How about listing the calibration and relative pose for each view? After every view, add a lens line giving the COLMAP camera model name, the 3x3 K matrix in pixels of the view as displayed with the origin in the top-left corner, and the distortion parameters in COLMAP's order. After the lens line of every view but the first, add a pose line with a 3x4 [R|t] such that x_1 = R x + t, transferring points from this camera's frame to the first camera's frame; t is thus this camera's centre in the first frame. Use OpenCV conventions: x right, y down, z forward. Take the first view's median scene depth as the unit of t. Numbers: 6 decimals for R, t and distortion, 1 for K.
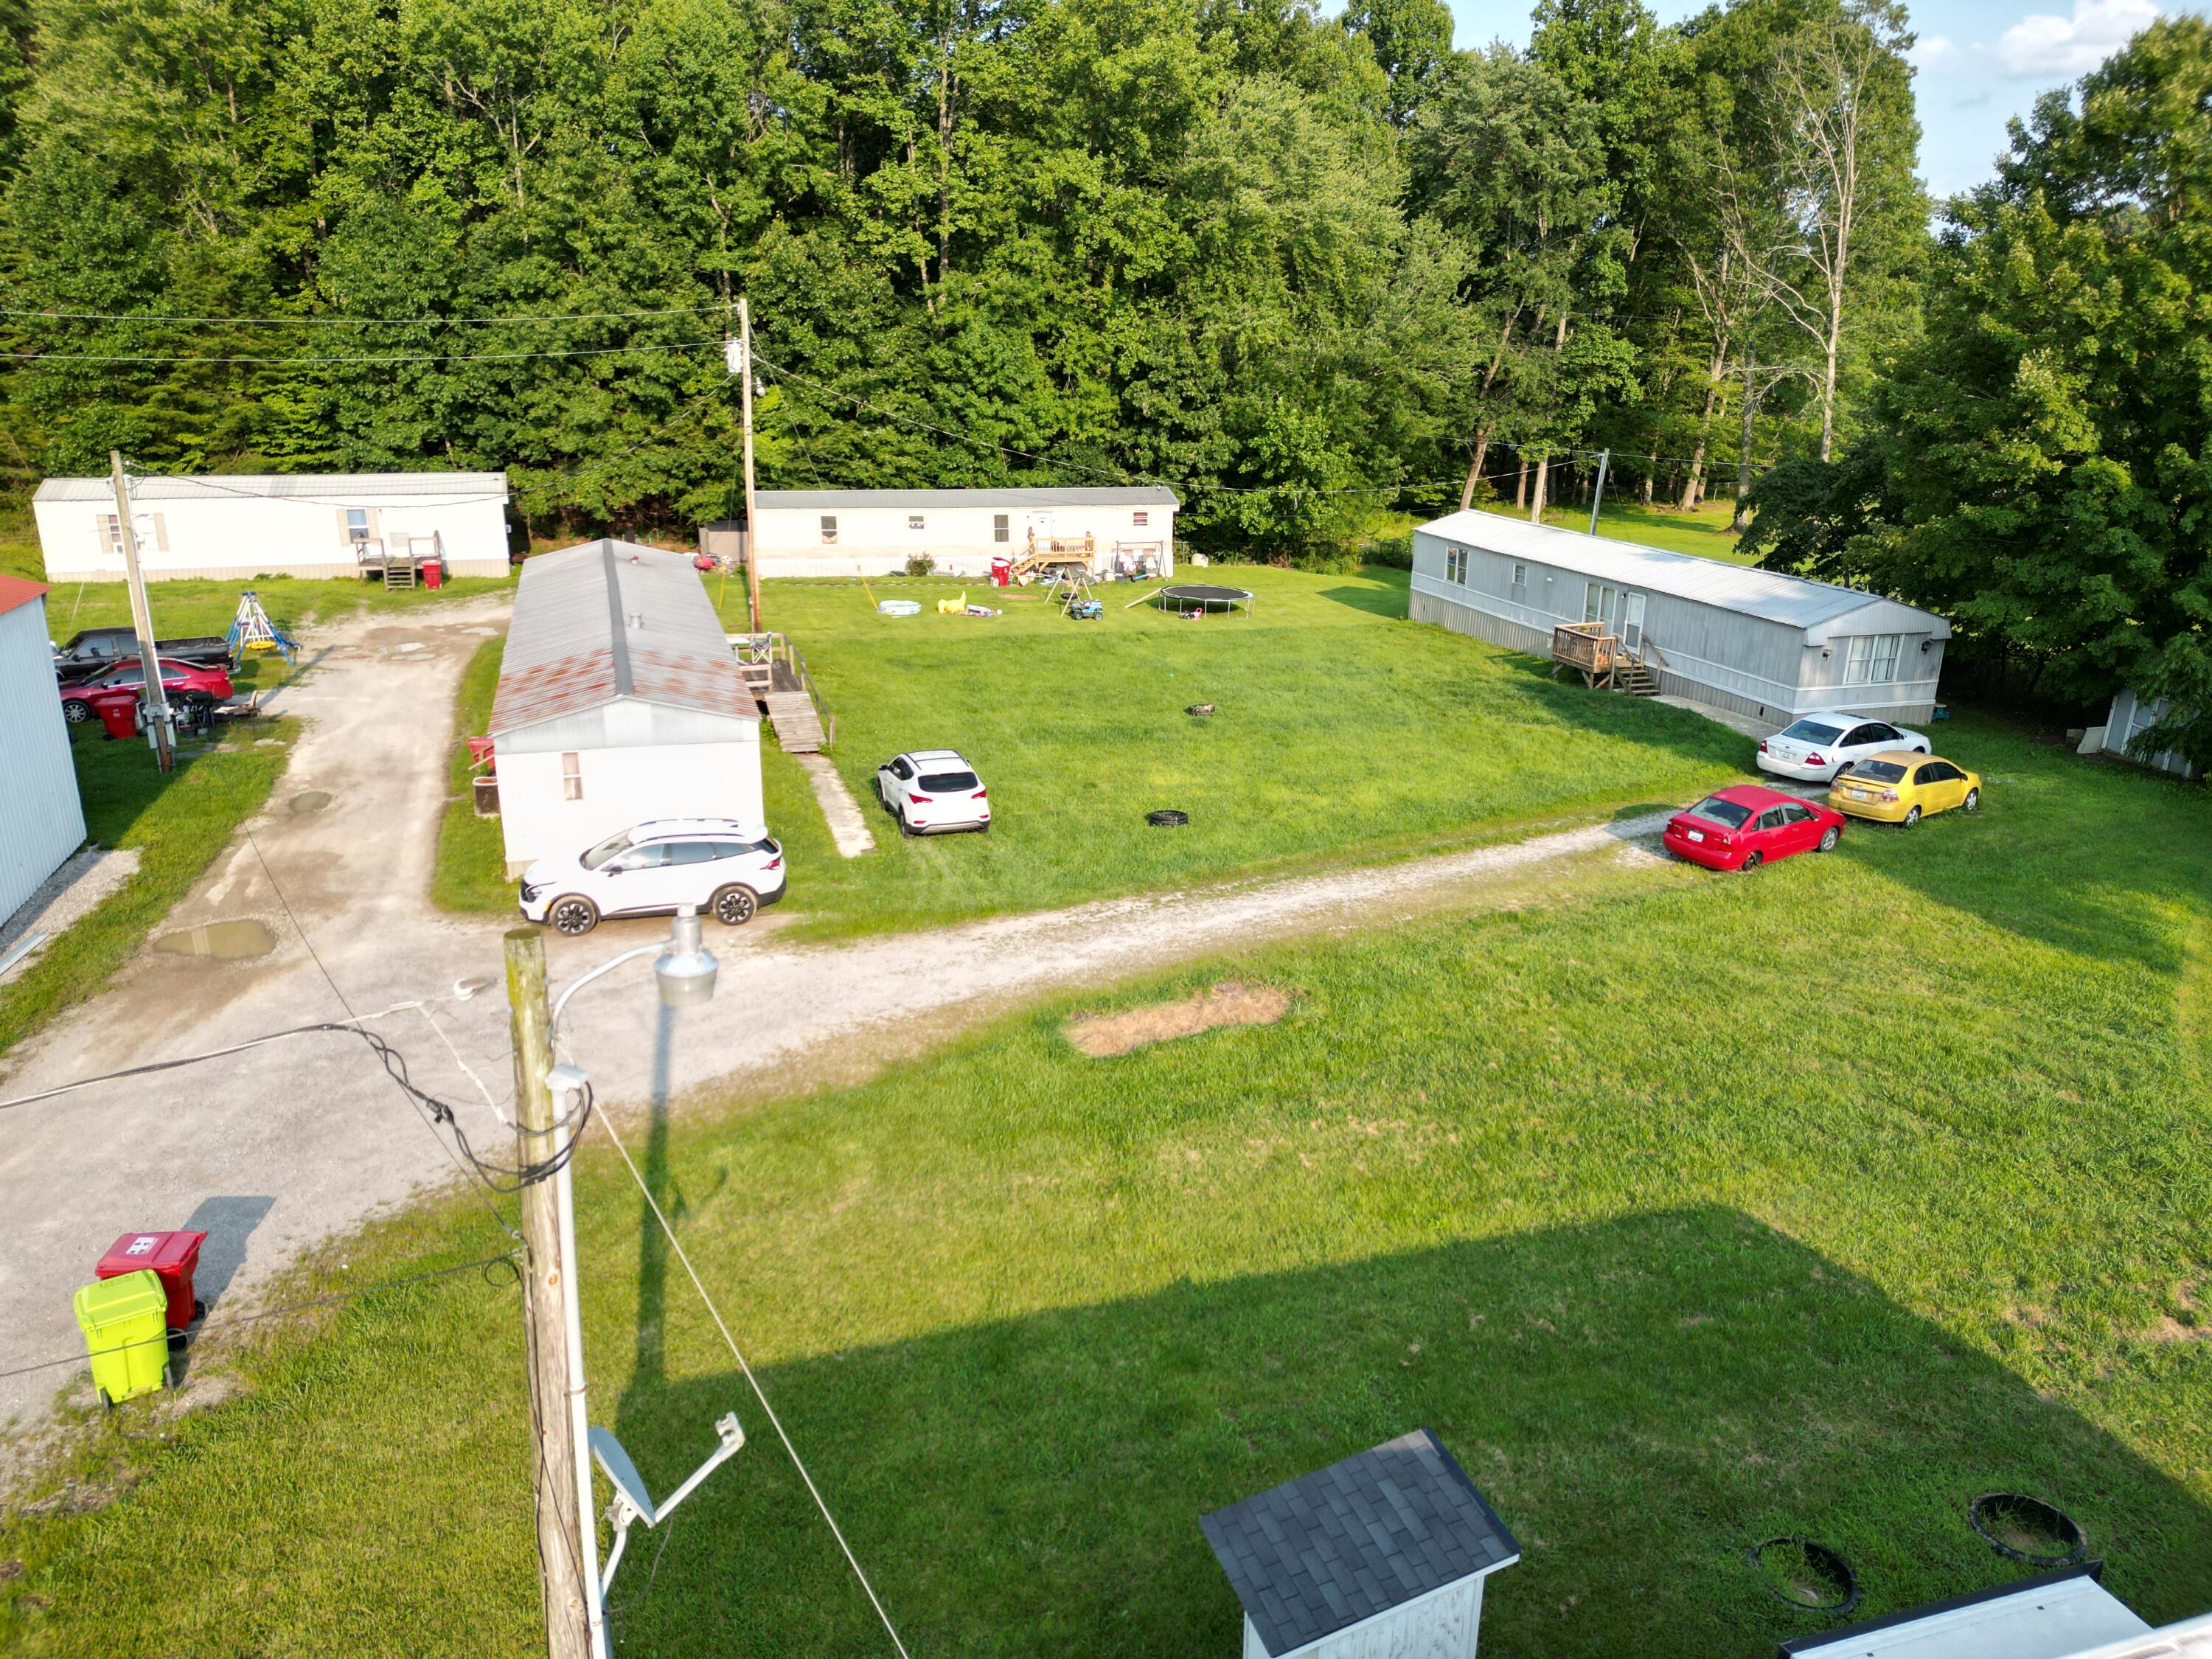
lens RADIAL K [[1546.5, 0, 1110.5], [0, 1546.5, 825.8], [0, 0, 1]] dist [0.080249, -0.083378]
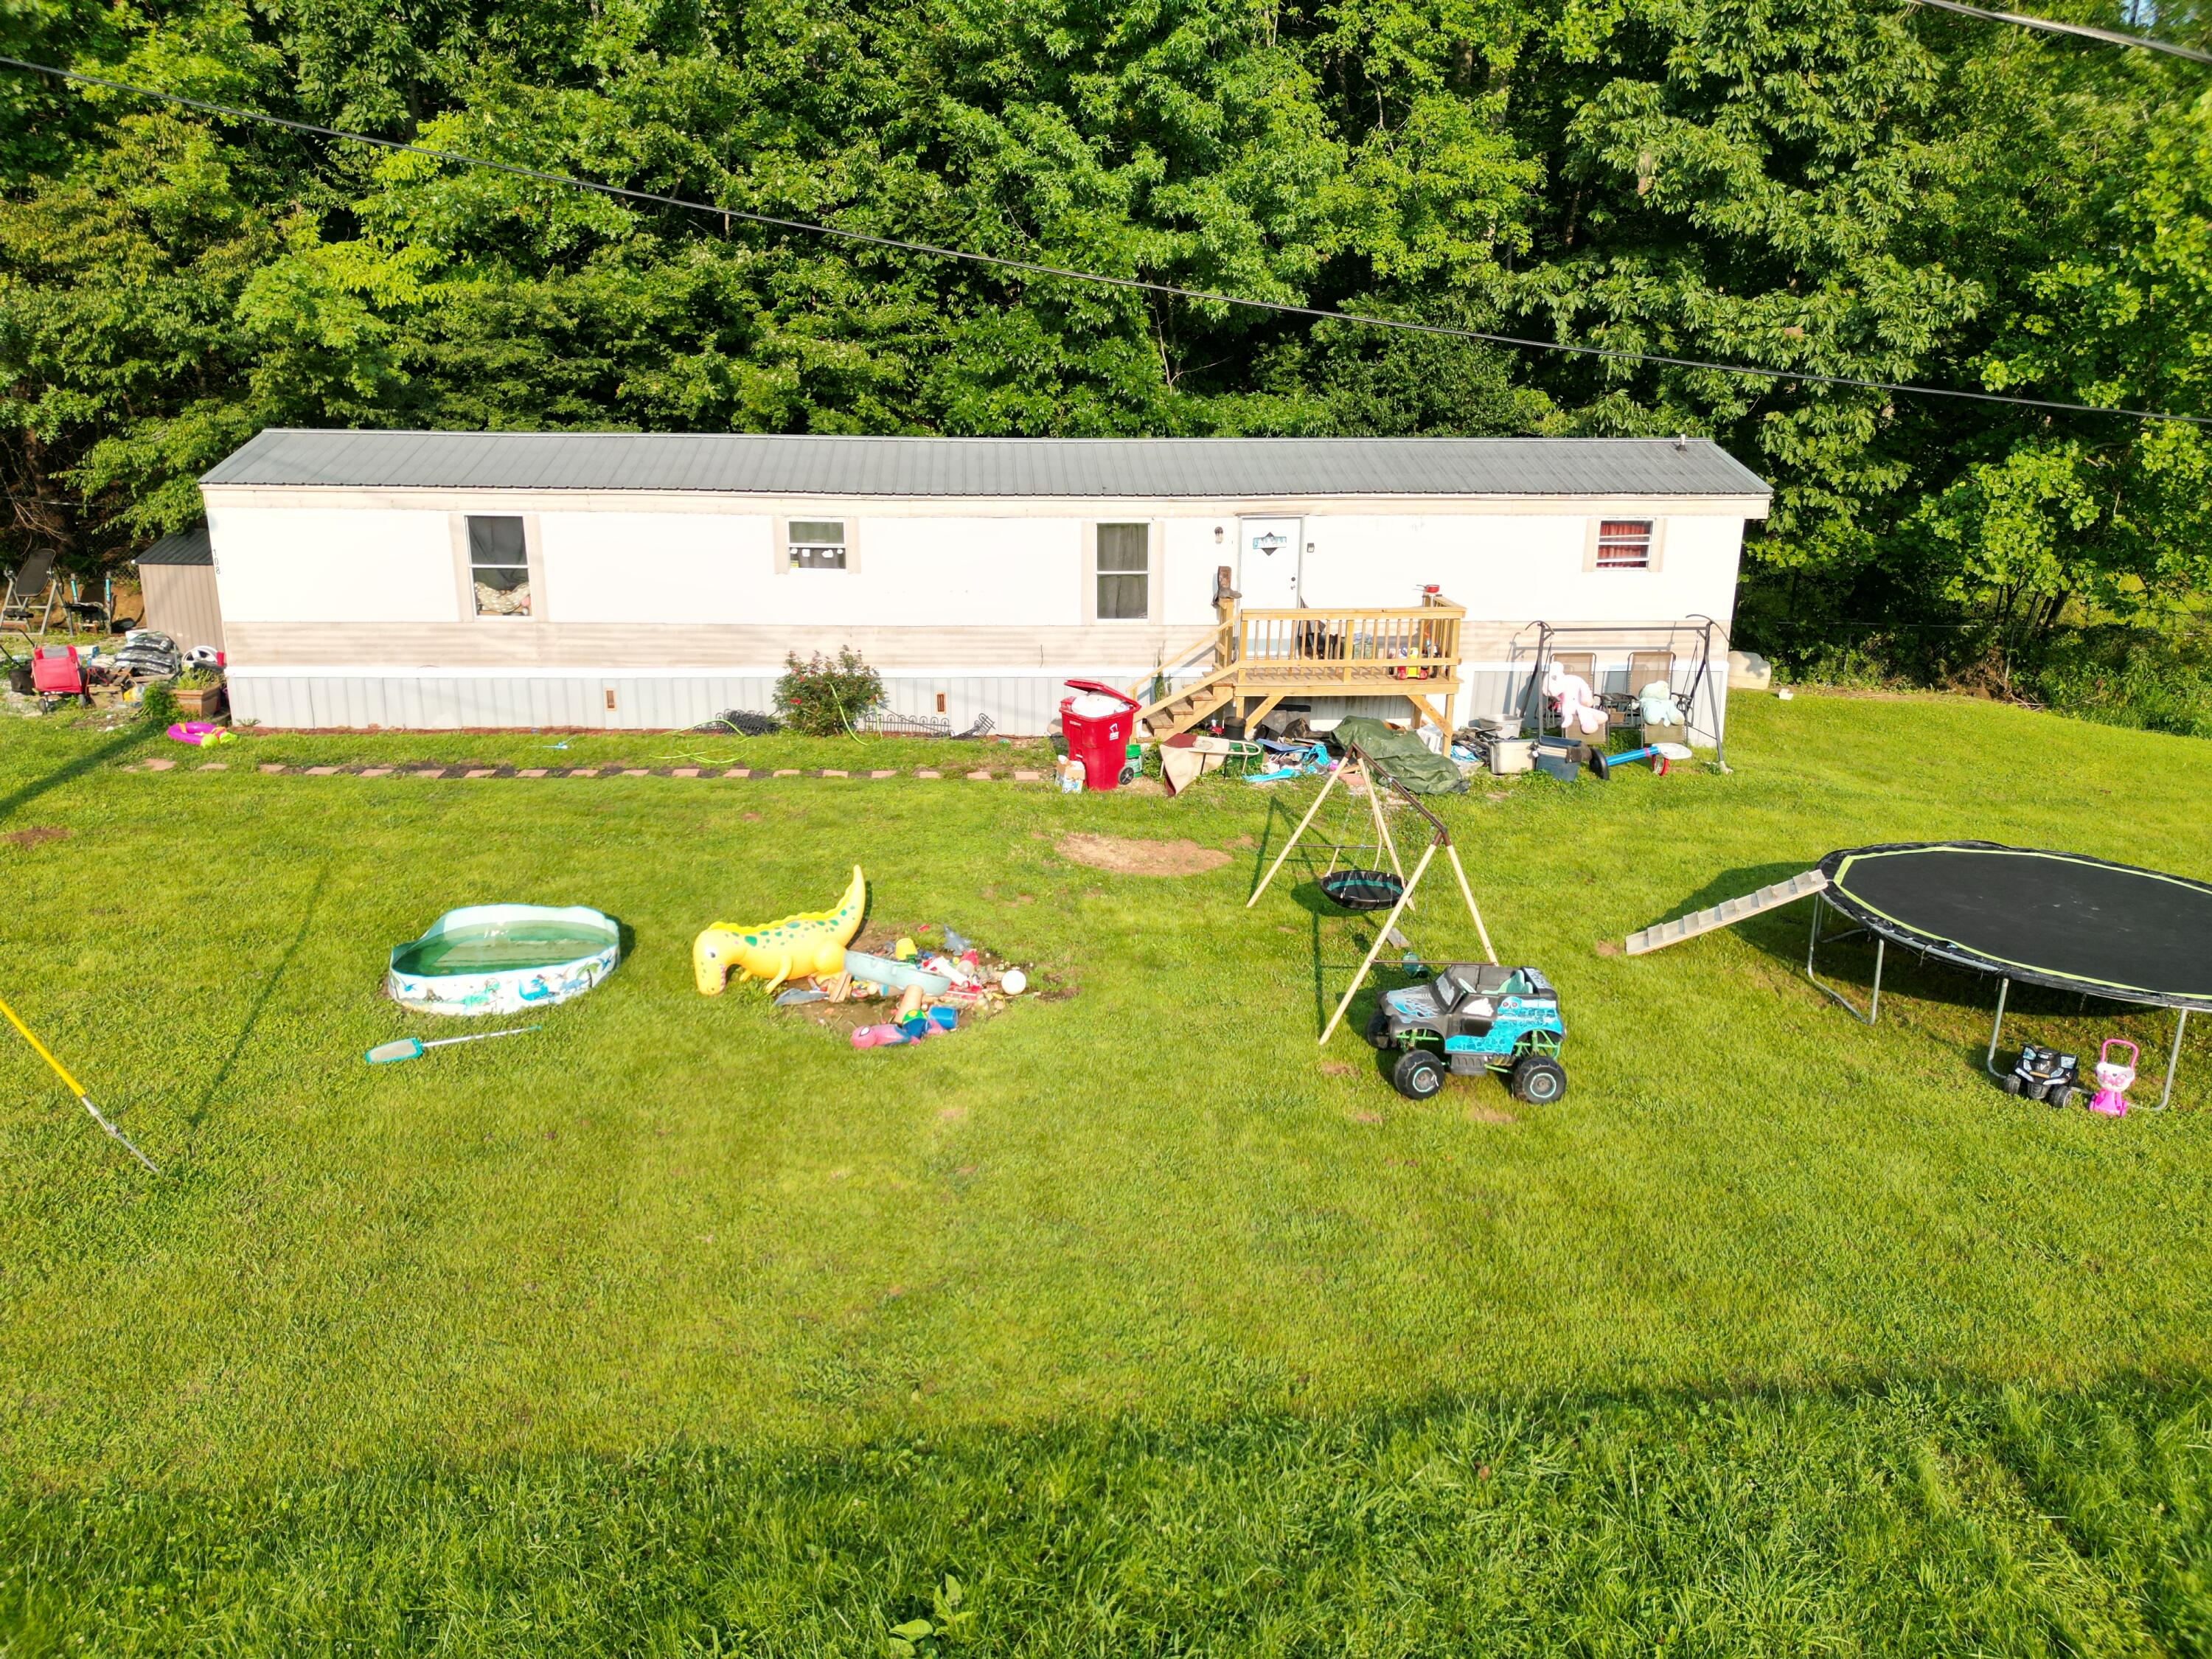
lens RADIAL K [[1546.5, 0, 1110.5], [0, 1546.5, 825.8], [0, 0, 1]] dist [0.080249, -0.083378]
pose [[0.985873, 0.046947, -0.160778, -0.029711], [-0.050645, 0.998536, -0.018976, -0.168538], [0.159651, 0.026850, 0.986808, 0.870734]]
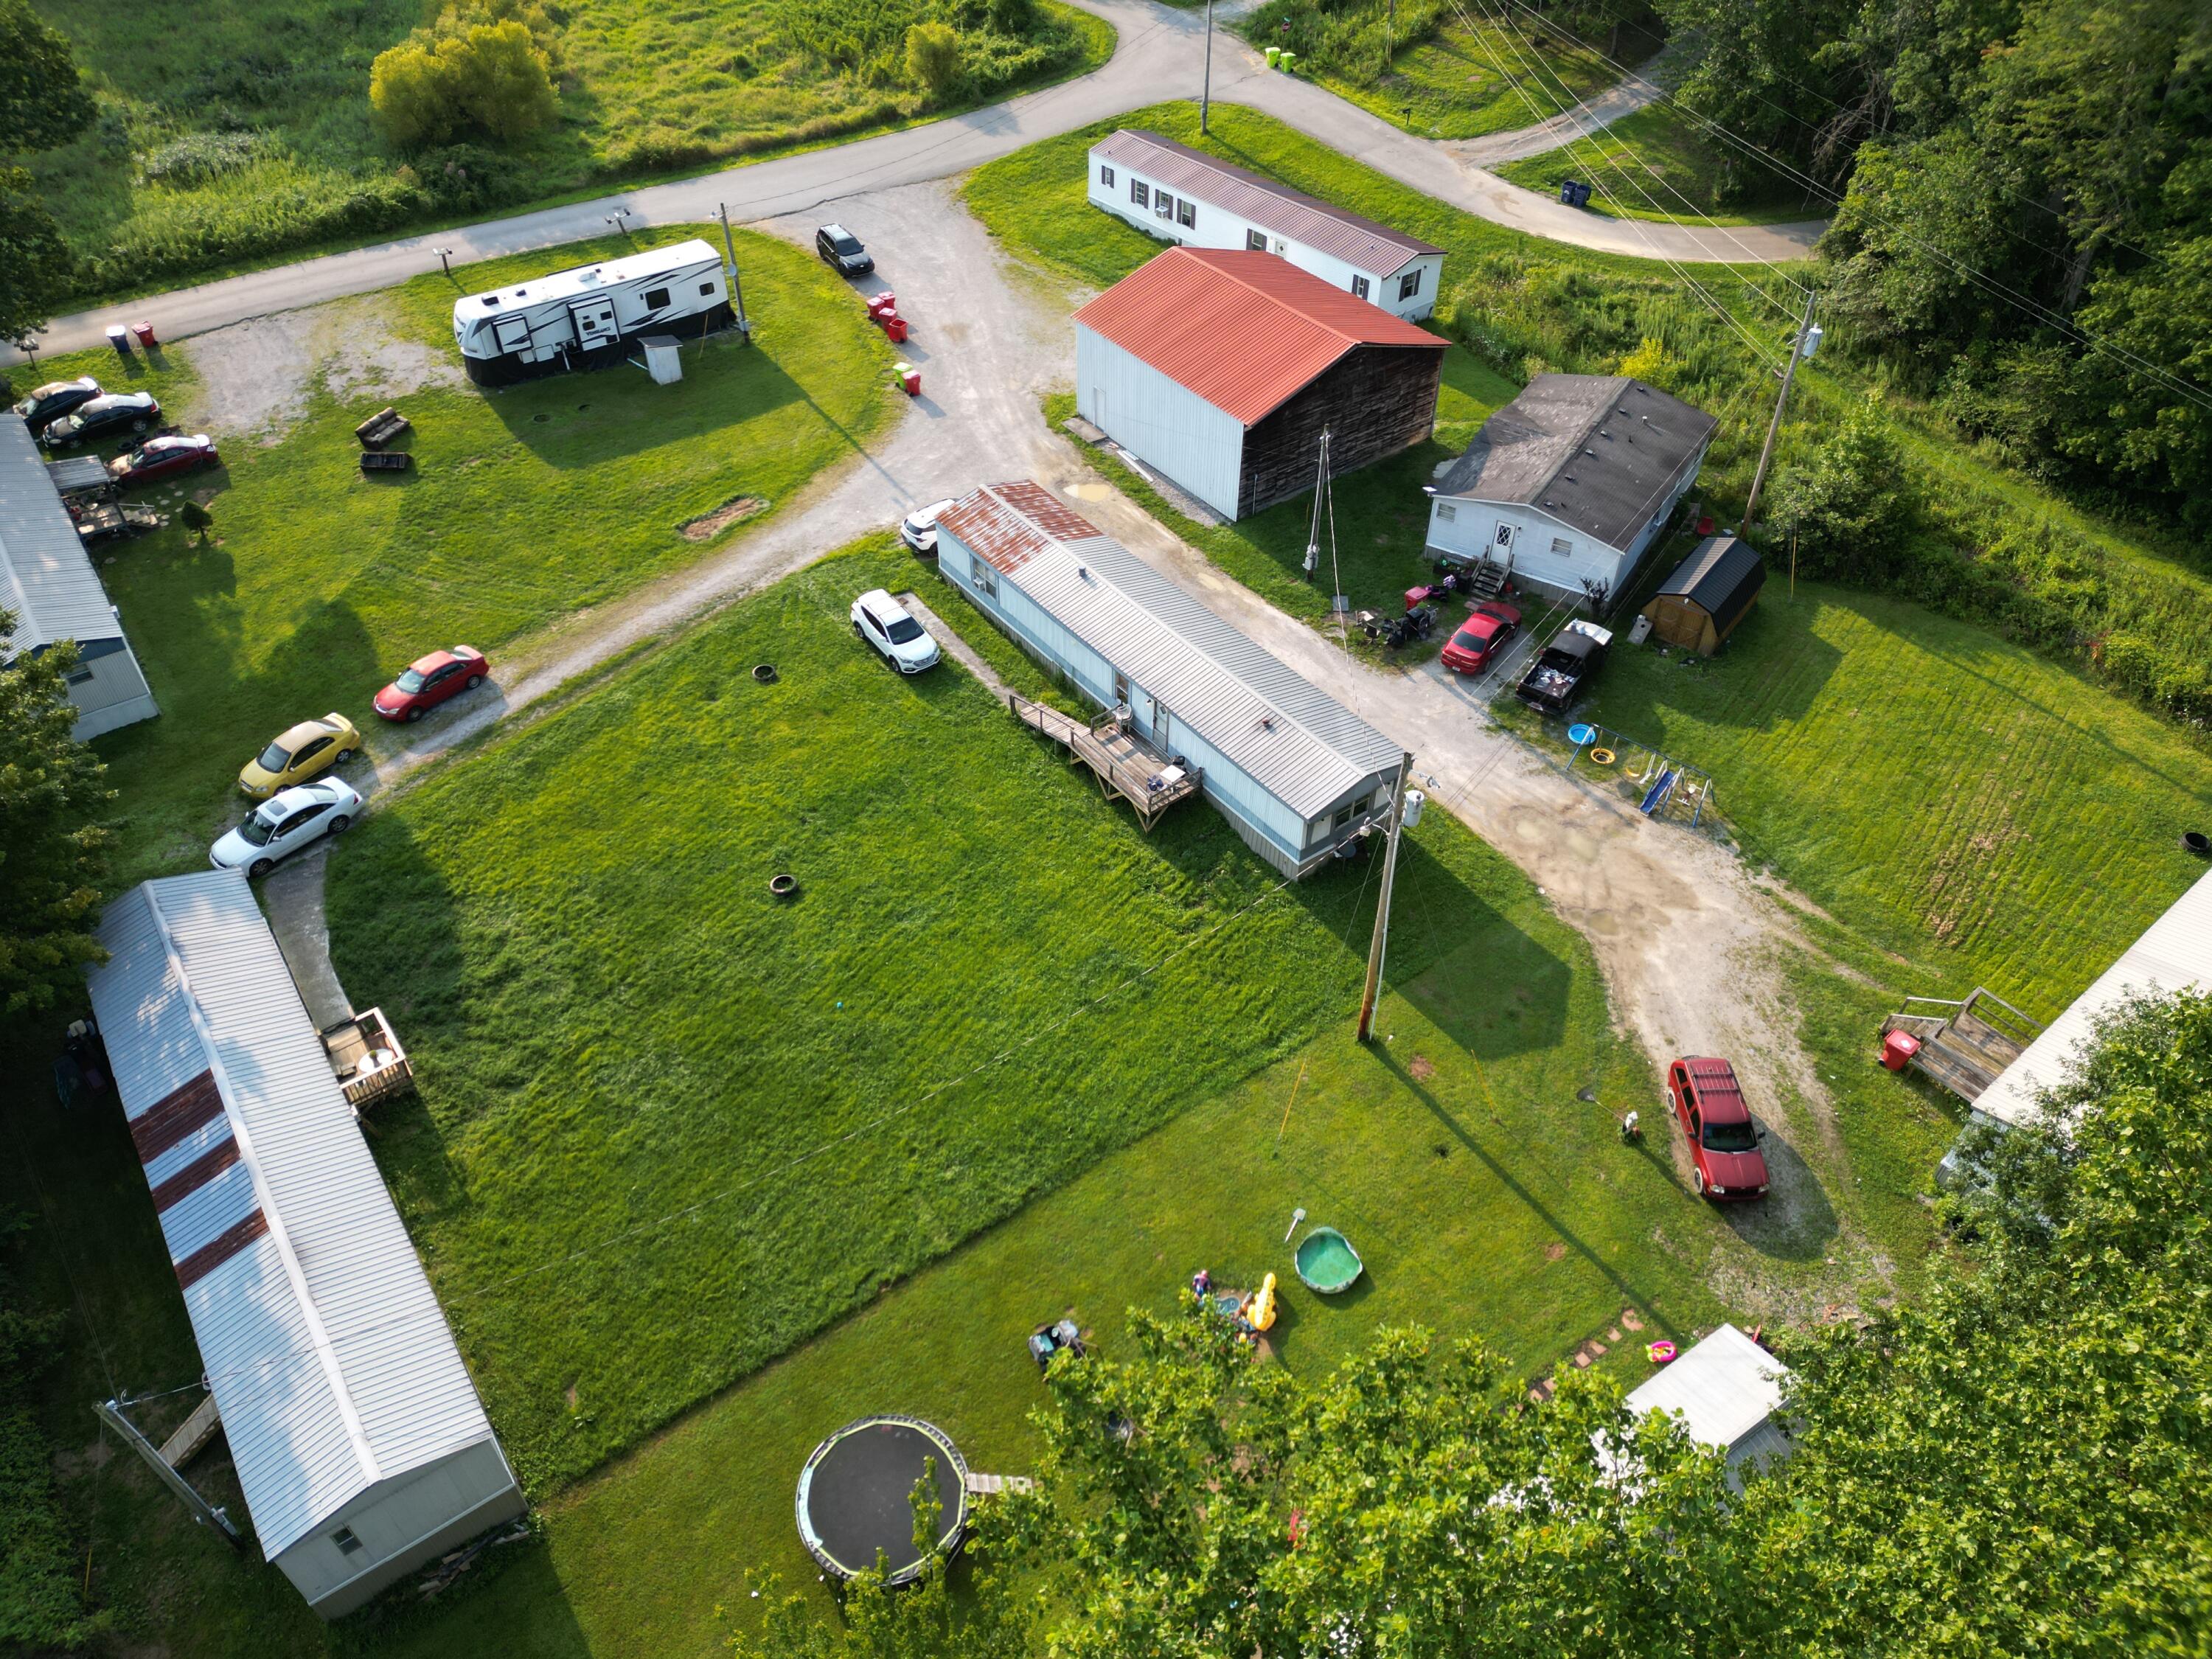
lens RADIAL K [[1546.5, 0, 1110.5], [0, 1546.5, 825.8], [0, 0, 1]] dist [0.080249, -0.083378]
pose [[-0.945339, 0.212146, -0.247647, 0.080603], [-0.110888, 0.505048, 0.855938, -0.854615], [0.306657, 0.836613, -0.453917, 1.201796]]
